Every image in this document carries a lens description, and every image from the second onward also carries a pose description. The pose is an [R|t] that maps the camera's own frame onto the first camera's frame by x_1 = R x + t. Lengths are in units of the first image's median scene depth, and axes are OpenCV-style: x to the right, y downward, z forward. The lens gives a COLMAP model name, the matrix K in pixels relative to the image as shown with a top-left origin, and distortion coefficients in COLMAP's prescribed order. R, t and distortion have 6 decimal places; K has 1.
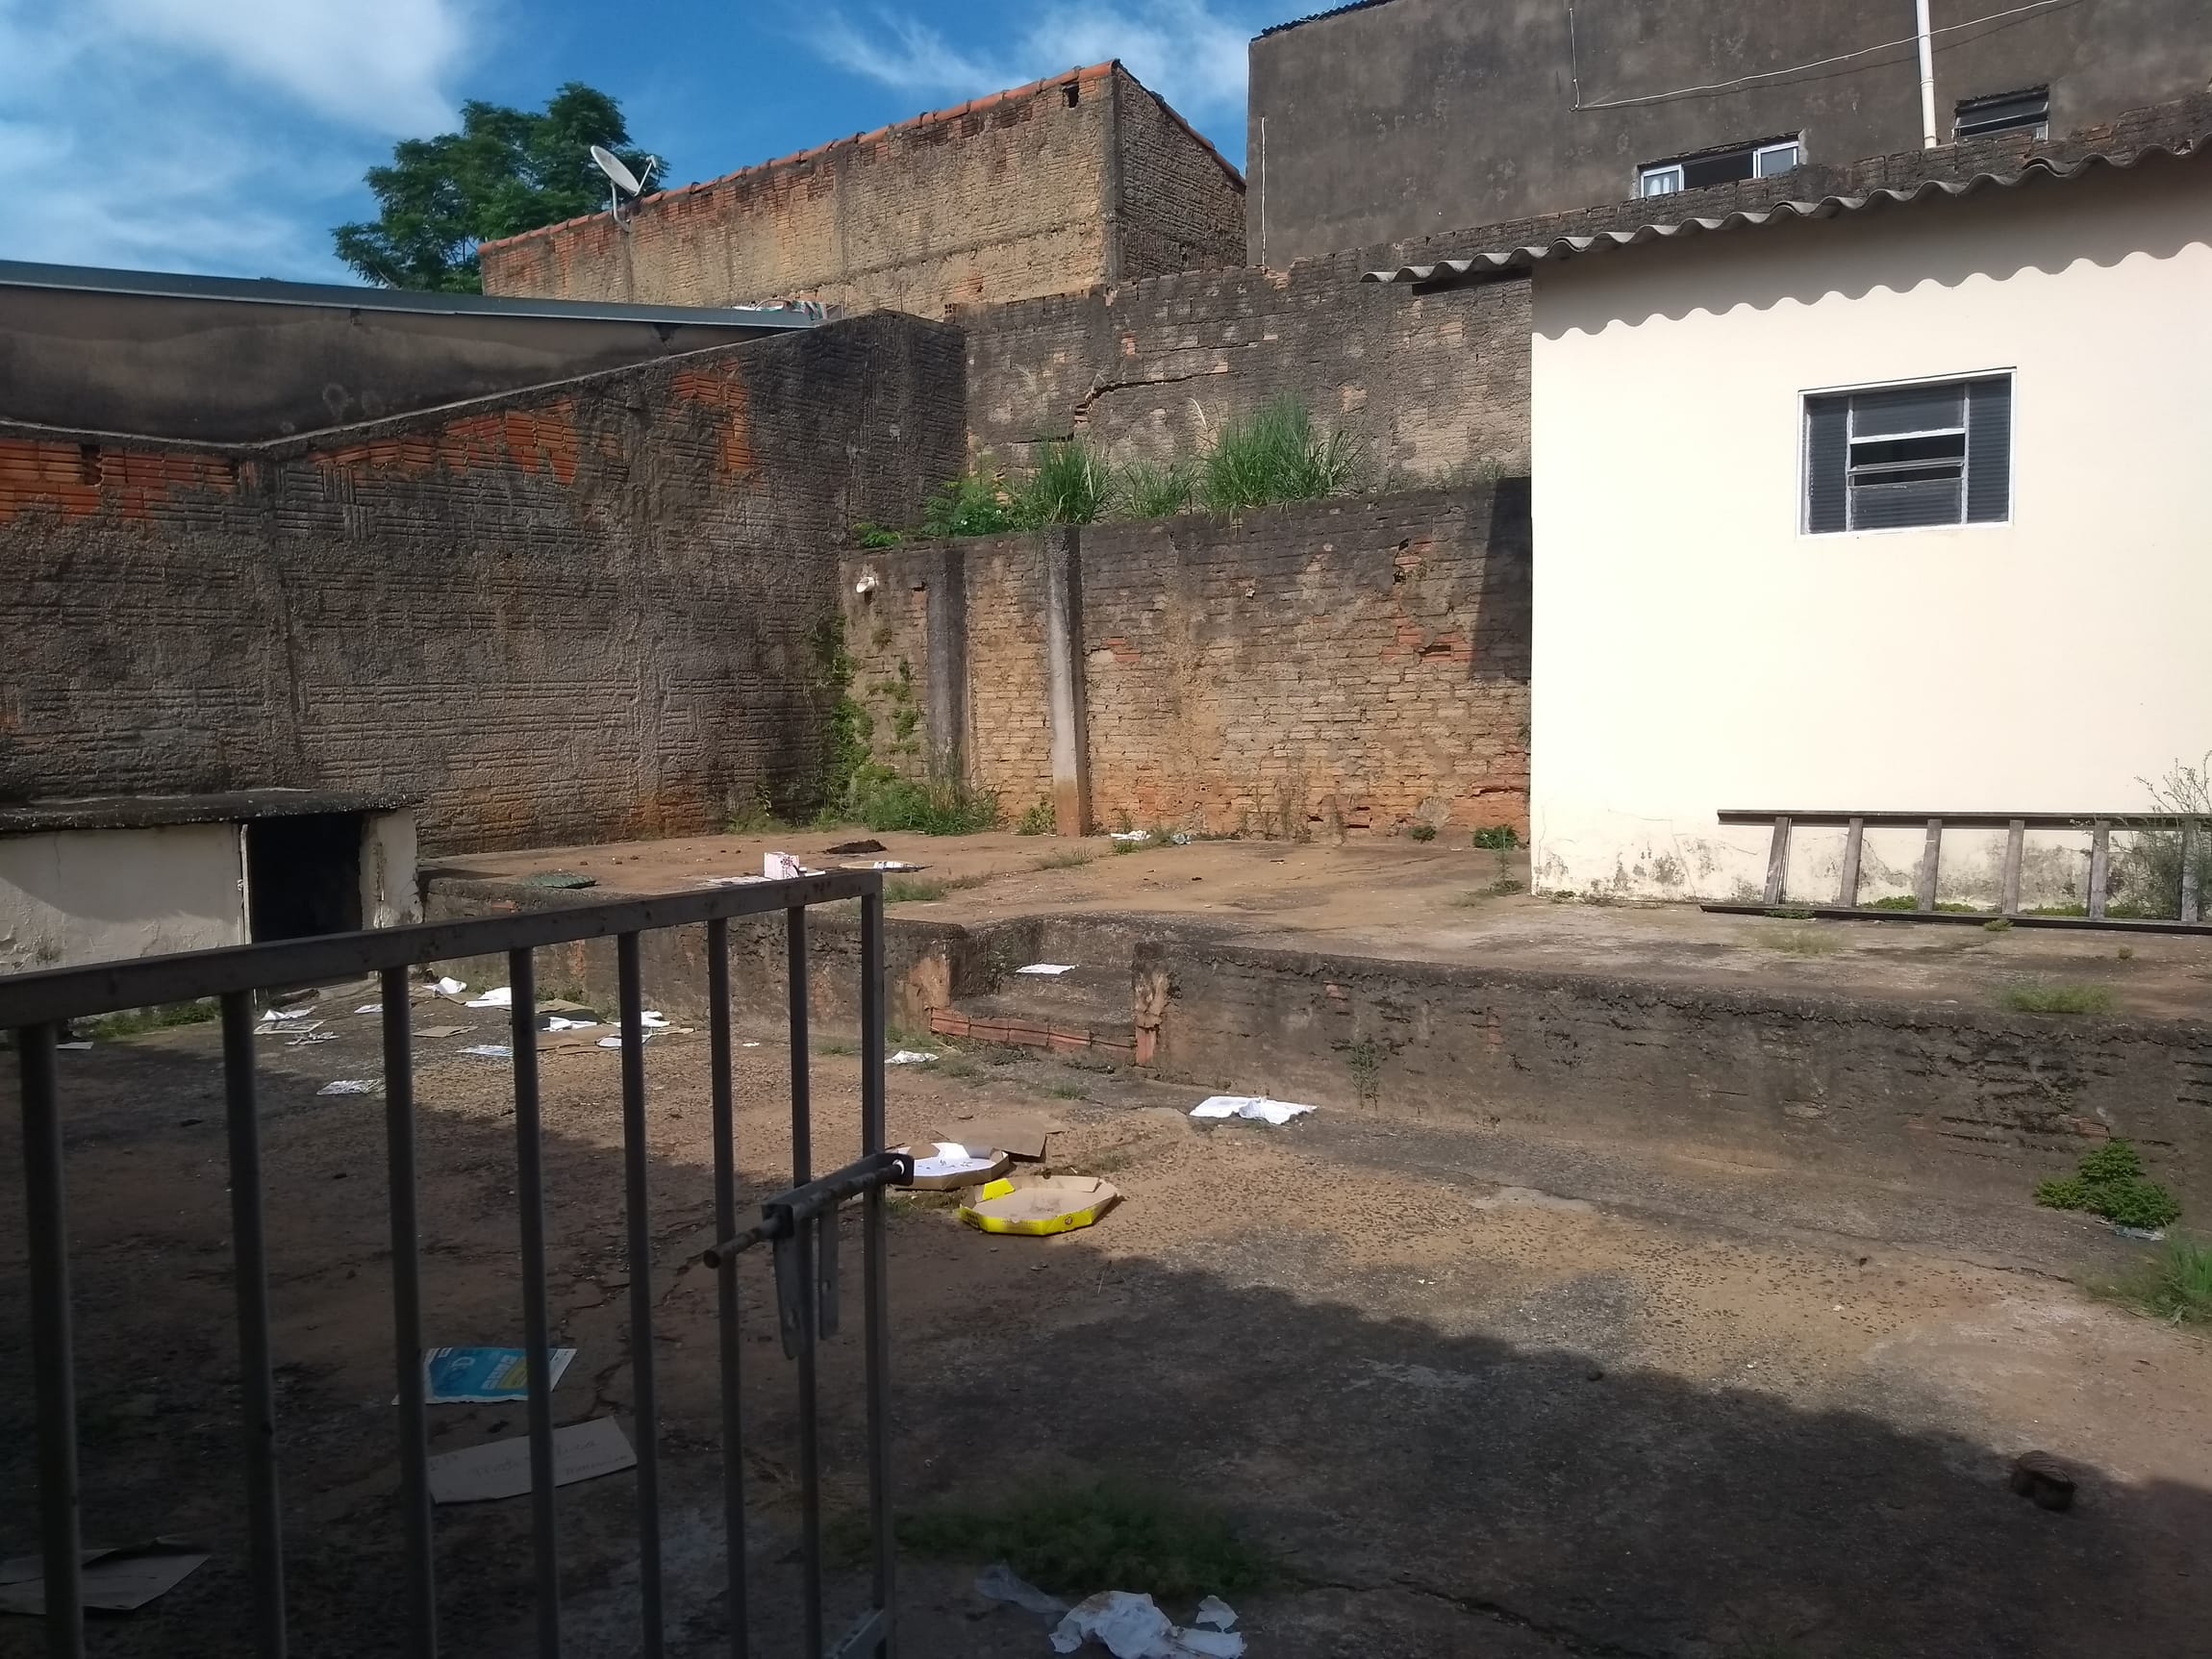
lens RADIAL K [[1662.2, 0, 1091.2], [0, 1662.2, 816.4], [0, 0, 1]] dist [0.046488, -0.074421]
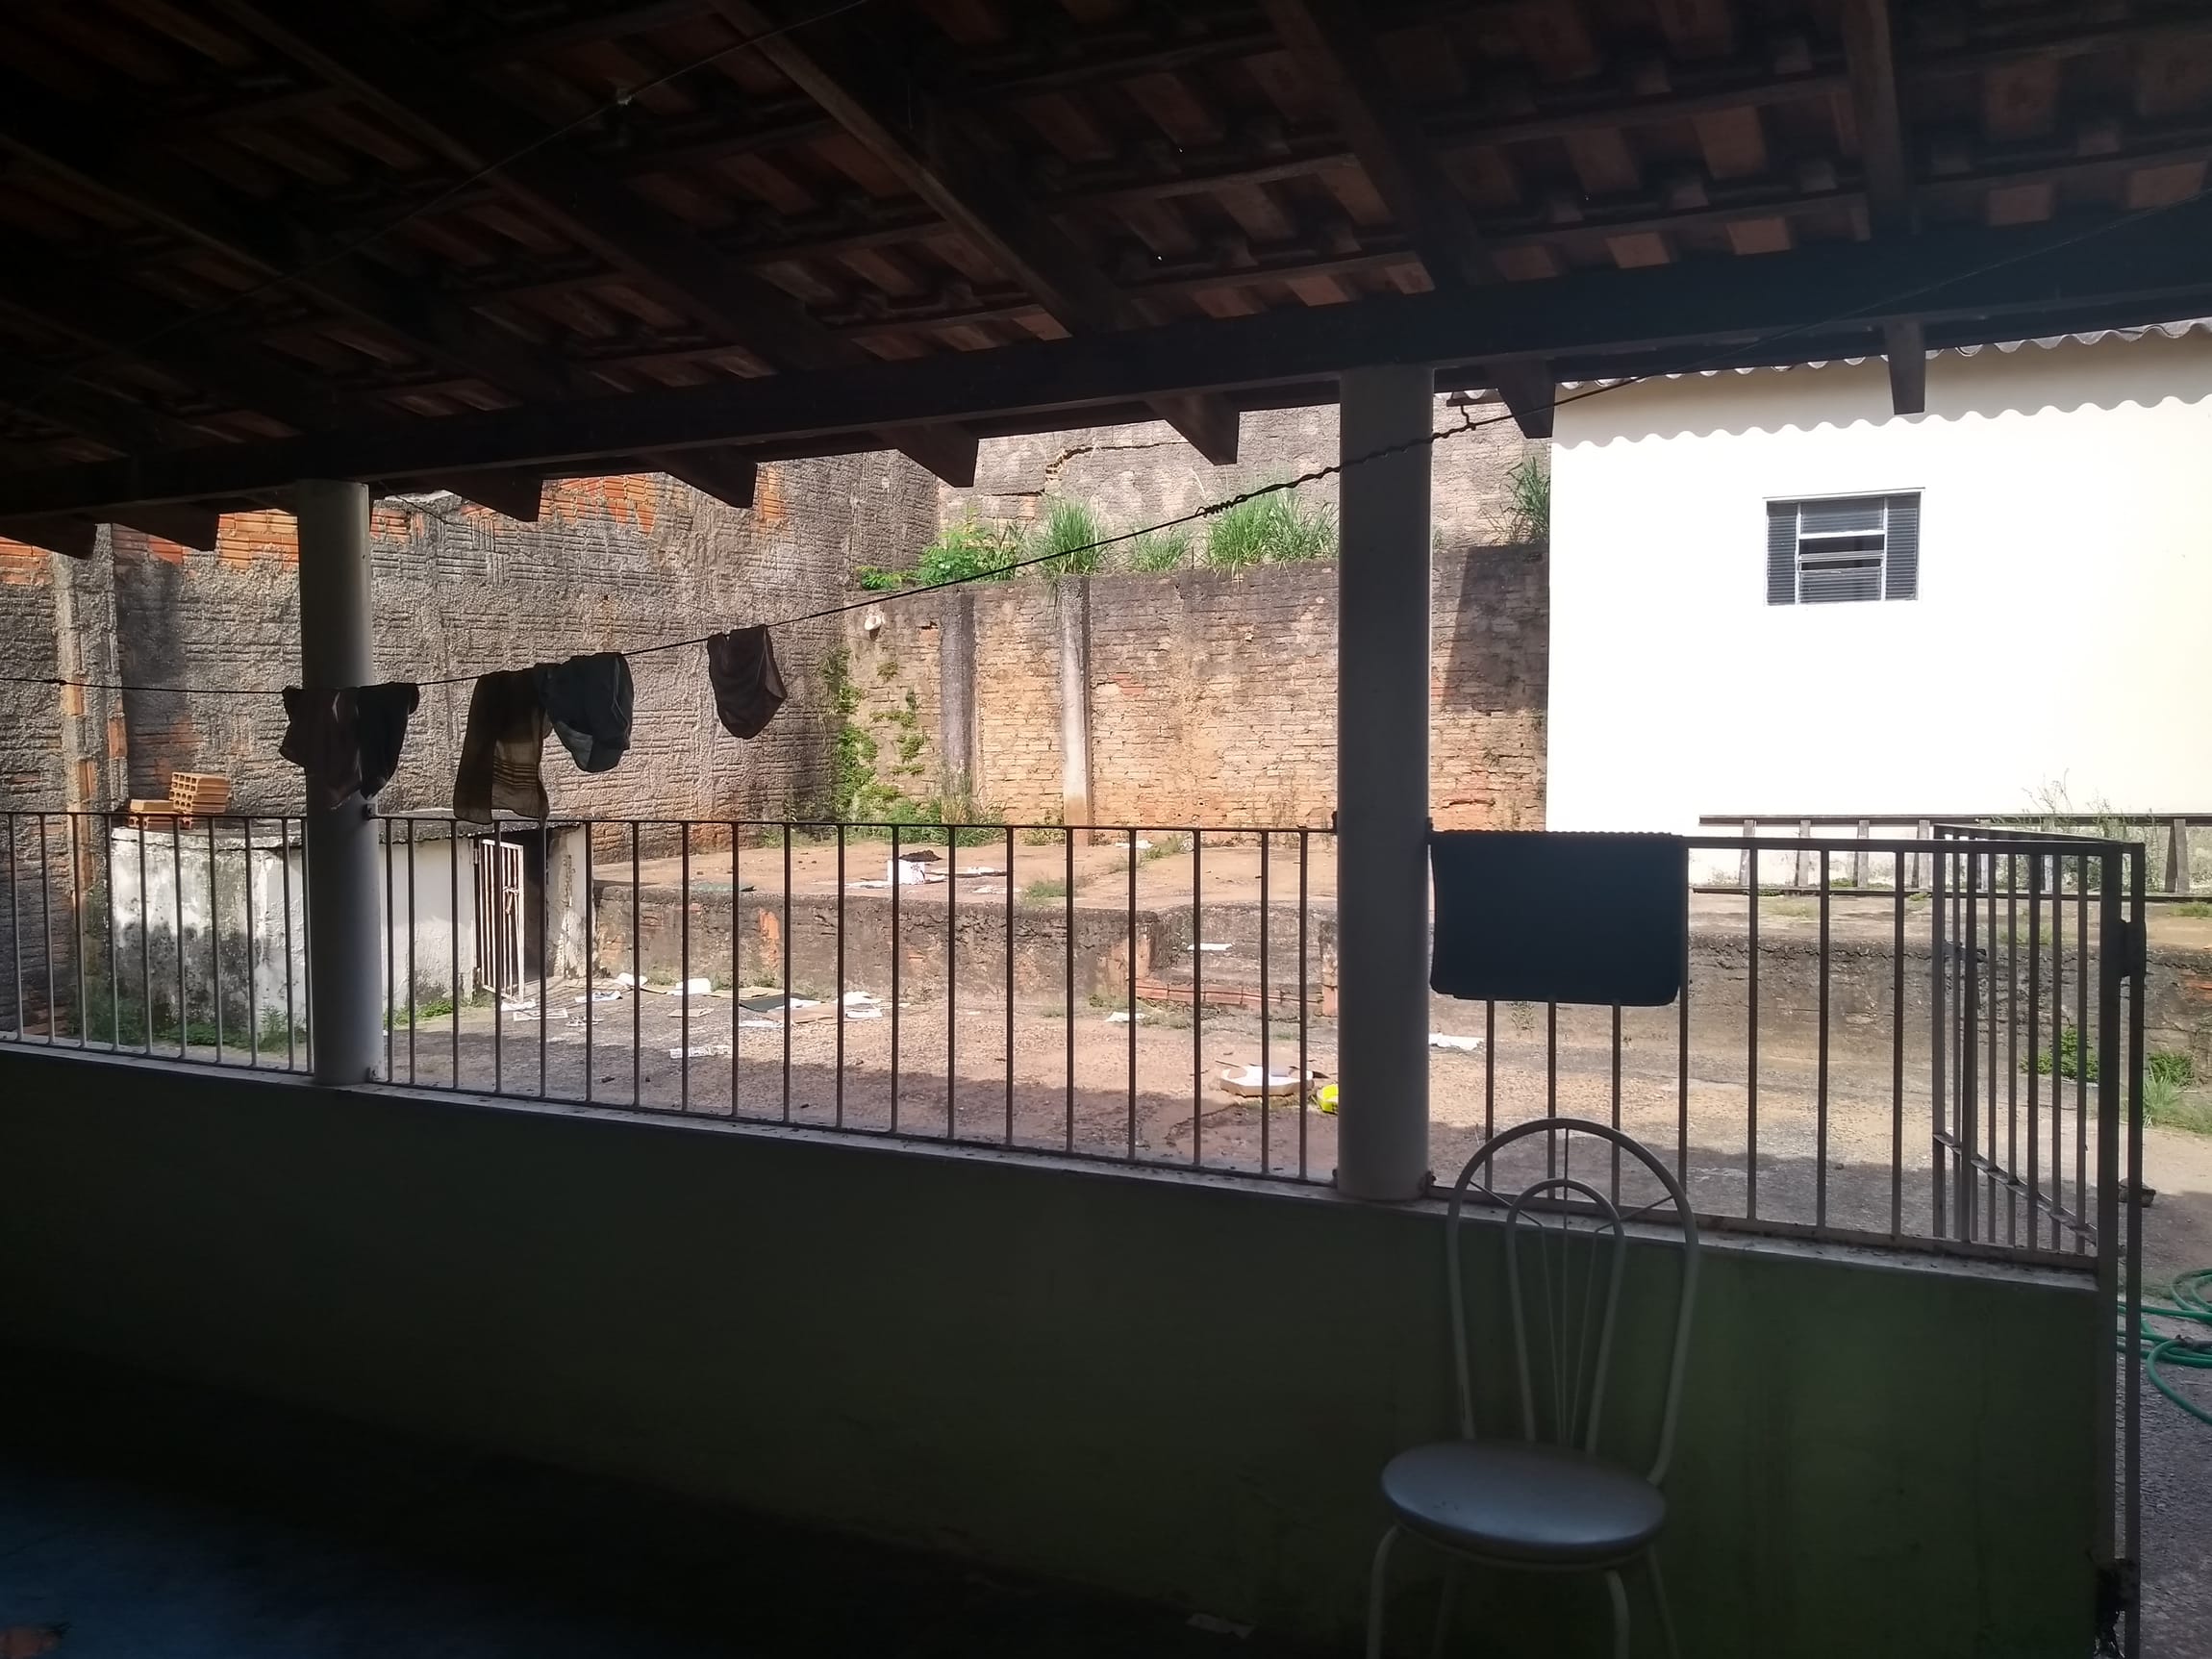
lens RADIAL K [[1662.2, 0, 1091.2], [0, 1662.2, 816.4], [0, 0, 1]] dist [0.046488, -0.074421]
pose [[0.986590, -0.008224, 0.163010, -0.201798], [0.010185, 0.999885, -0.011196, 0.004690], [-0.162899, 0.012706, 0.986561, -0.137648]]
